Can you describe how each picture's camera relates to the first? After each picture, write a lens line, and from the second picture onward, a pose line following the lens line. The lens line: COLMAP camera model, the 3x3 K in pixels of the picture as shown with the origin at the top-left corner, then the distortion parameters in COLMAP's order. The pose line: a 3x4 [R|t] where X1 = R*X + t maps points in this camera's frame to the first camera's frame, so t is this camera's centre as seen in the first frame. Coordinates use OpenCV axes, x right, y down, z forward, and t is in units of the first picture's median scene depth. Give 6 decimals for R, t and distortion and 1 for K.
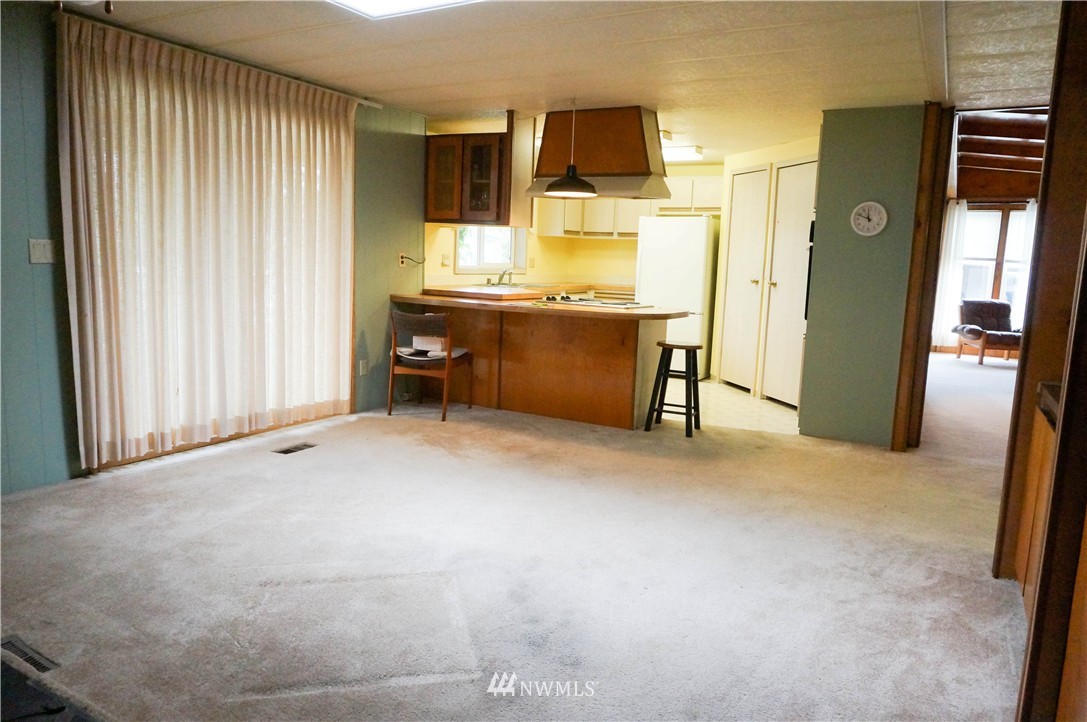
lens RADIAL K [[731.0, 0, 545.2], [0, 731.0, 358.9], [0, 0, 1]] dist [-0.003456, 0.003757]
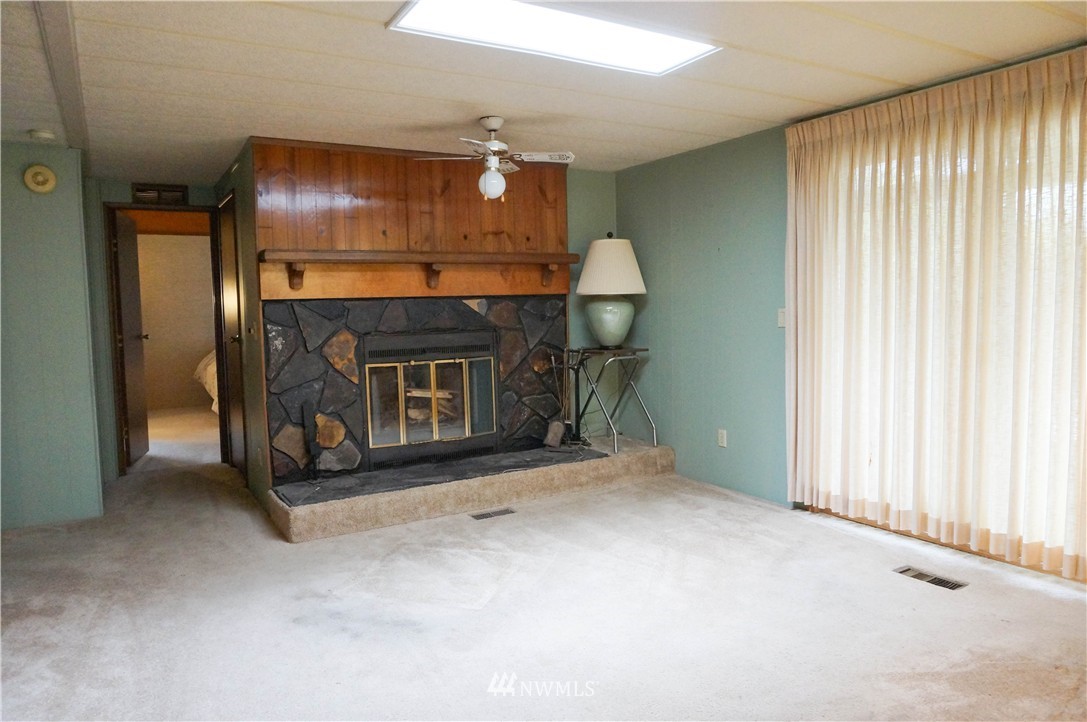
lens RADIAL K [[731.0, 0, 545.2], [0, 731.0, 358.9], [0, 0, 1]] dist [-0.003456, 0.003757]
pose [[-0.499258, 0.040075, -0.865526, 0.530288], [-0.108677, 0.988145, 0.108440, -0.146846], [0.859611, 0.148202, -0.488984, 1.092995]]
